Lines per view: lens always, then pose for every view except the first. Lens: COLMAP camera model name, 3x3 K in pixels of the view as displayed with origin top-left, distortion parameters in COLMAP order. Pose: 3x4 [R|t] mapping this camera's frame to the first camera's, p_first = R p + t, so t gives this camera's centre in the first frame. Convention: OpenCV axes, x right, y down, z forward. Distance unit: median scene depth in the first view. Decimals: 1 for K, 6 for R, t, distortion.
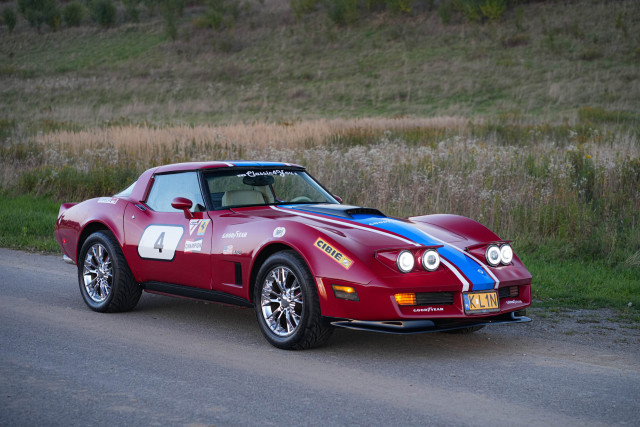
lens RADIAL K [[1517.3, 0, 320.0], [0, 1517.3, 213.5], [0, 0, 1]] dist [0.025717, -0.241938]
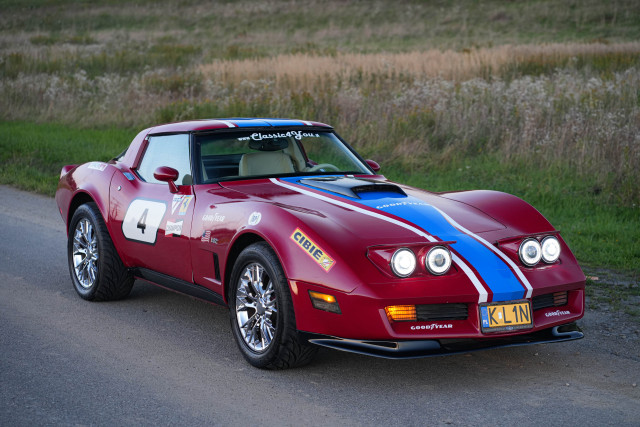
lens RADIAL K [[1517.3, 0, 320.0], [0, 1517.3, 213.5], [0, 0, 1]] dist [0.025717, -0.241938]
pose [[0.989659, 0.009730, -0.143112, 0.104531], [-0.002347, 0.998661, 0.051670, -0.027161], [0.143423, -0.050800, 0.988357, 0.206224]]
